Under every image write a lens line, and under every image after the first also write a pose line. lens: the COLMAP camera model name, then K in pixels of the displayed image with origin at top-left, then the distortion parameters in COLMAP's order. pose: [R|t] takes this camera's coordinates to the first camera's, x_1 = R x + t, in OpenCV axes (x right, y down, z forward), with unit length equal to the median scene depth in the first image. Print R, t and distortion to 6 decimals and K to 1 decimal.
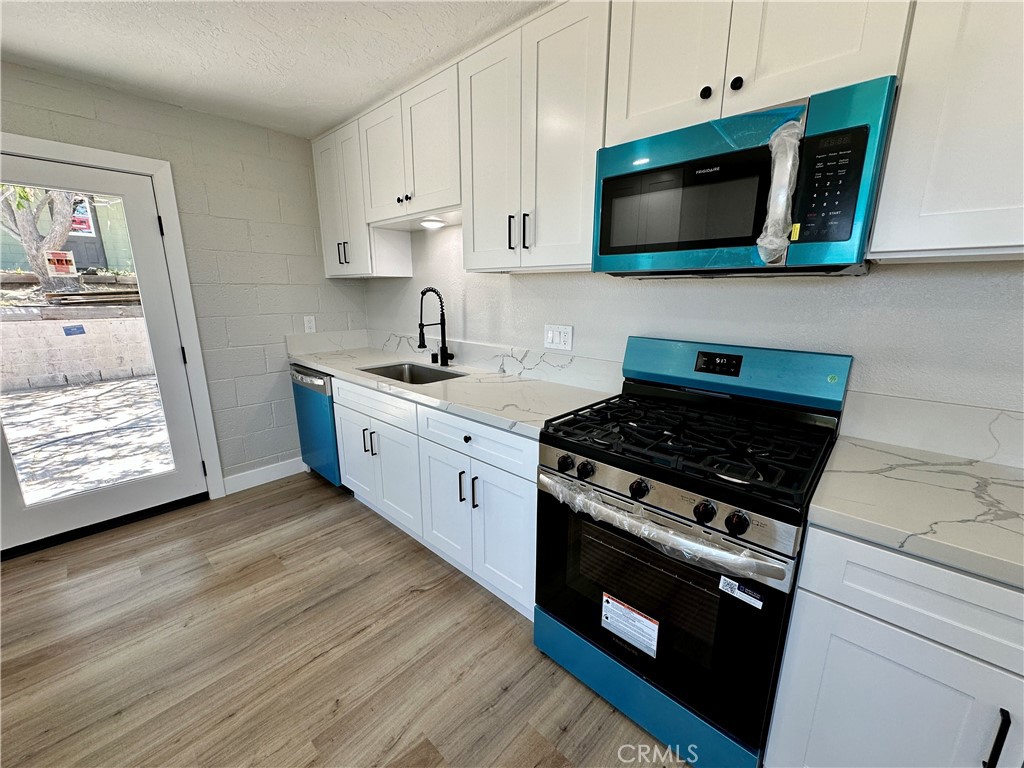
lens RADIAL K [[409.3, 0, 517.9], [0, 409.3, 383.4], [0, 0, 1]] dist [-0.004720, 0.001155]
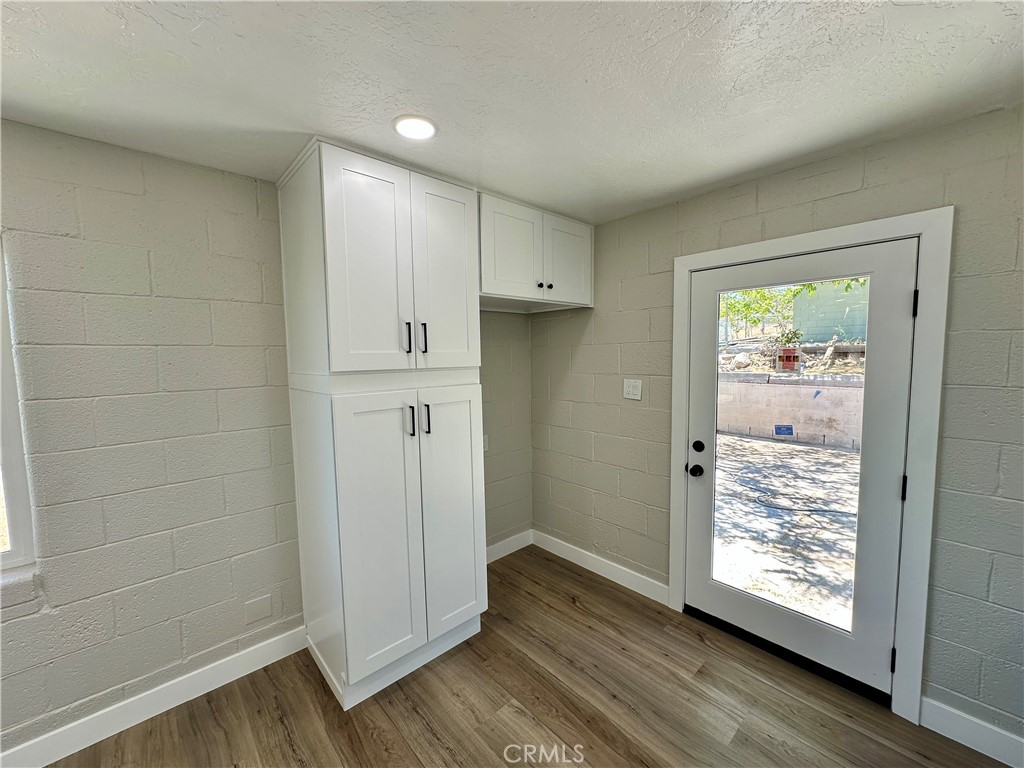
lens RADIAL K [[409.3, 0, 513.1], [0, 409.3, 382.2], [0, 0, 1]] dist [-0.004720, 0.001155]
pose [[-0.094659, 0.071791, -0.992918, -0.098864], [-0.205906, 0.974417, 0.090083, -0.154987], [0.973983, 0.212975, -0.077455, 0.363984]]
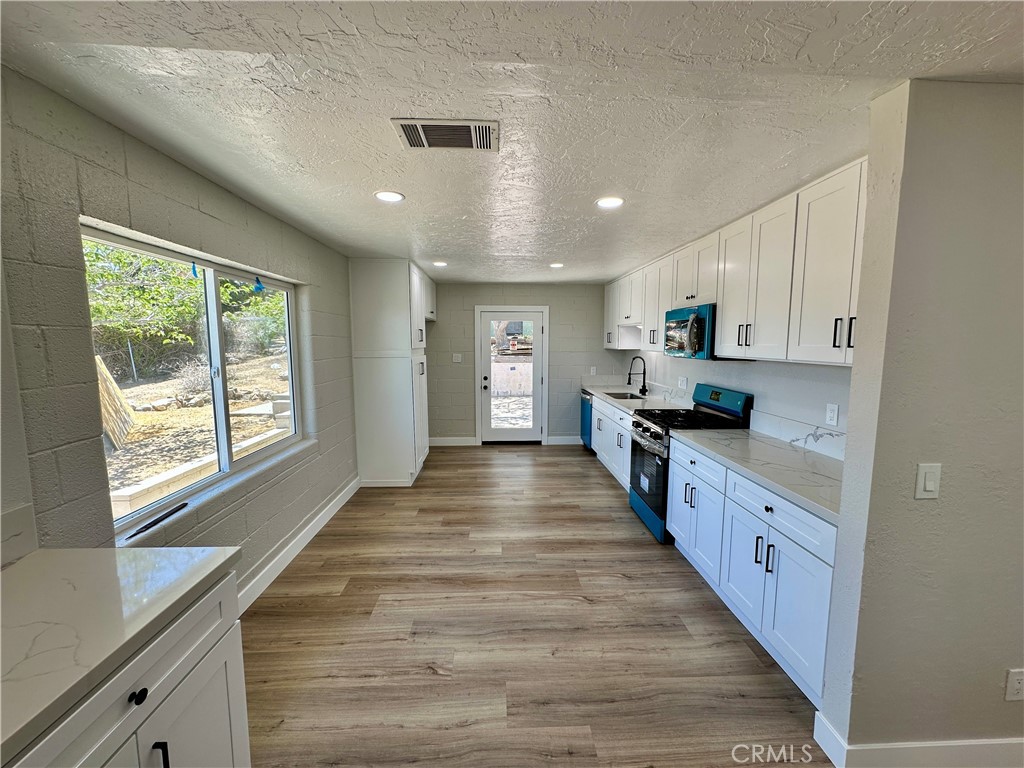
lens RADIAL K [[409.3, 0, 512.3], [0, 409.3, 381.4], [0, 0, 1]] dist [-0.004720, 0.001155]
pose [[0.702822, 0.068264, -0.708083, 0.724661], [-0.159076, 0.985260, -0.062909, 0.108211], [0.693352, 0.156853, 0.703321, -0.776897]]
